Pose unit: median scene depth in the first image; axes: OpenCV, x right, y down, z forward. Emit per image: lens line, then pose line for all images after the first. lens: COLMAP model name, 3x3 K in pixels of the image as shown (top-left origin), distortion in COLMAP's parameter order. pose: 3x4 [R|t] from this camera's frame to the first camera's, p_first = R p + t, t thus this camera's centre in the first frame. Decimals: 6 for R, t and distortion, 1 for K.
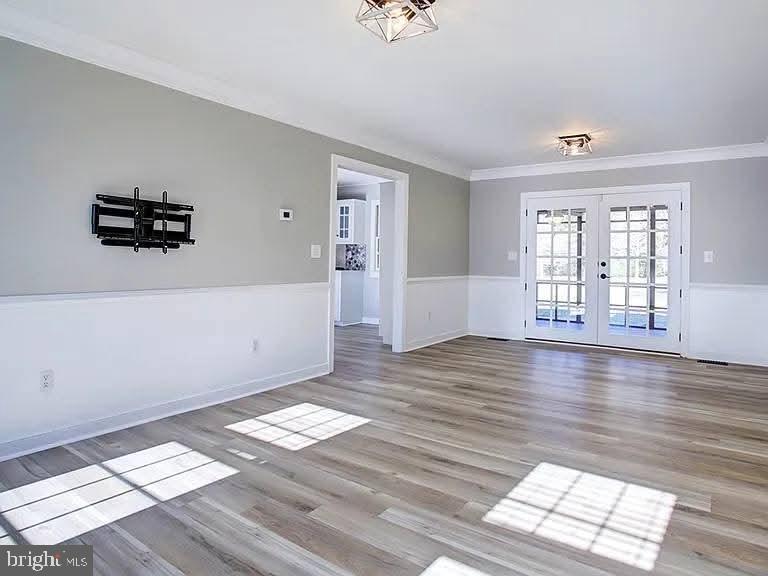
lens RADIAL K [[474.9, 0, 378.3], [0, 474.9, 258.6], [0, 0, 1]] dist [-0.055521, 0.013512]
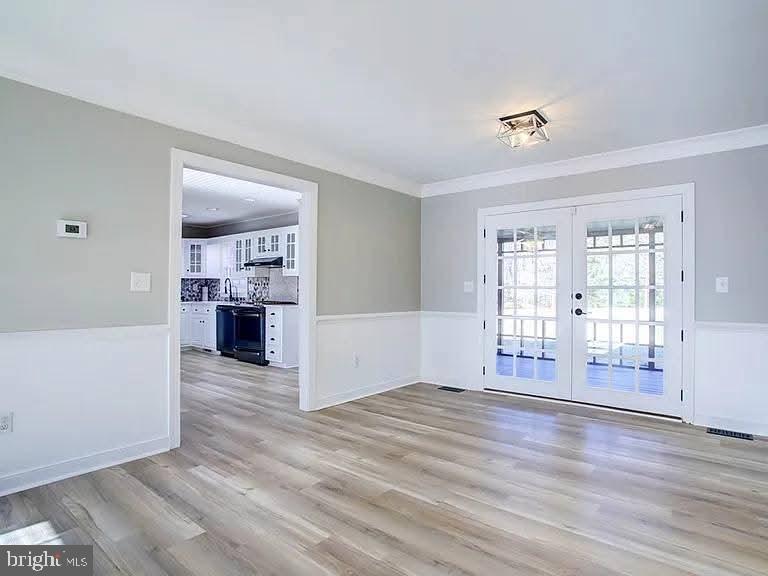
lens RADIAL K [[433.2, 0, 384.3], [0, 433.2, 292.5], [0, 0, 1]] dist [-0.034991, 0.008802]
pose [[0.998473, -0.009186, -0.054470, 0.218657], [0.009220, 0.999957, 0.000364, 0.002810], [0.054464, -0.000866, 0.998515, 0.303149]]
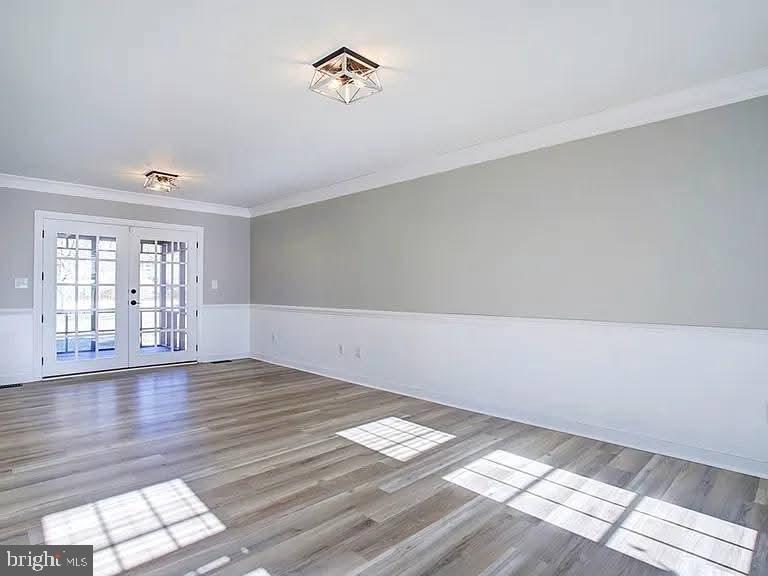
lens RADIAL K [[427.5, 0, 384.3], [0, 427.5, 281.2], [0, 0, 1]] dist [-0.034574, 0.002112]
pose [[0.171057, 0.005490, 0.985246, -0.410068], [0.000888, 0.999983, -0.005726, -0.006033], [-0.985261, 0.001854, 0.171050, 0.293975]]
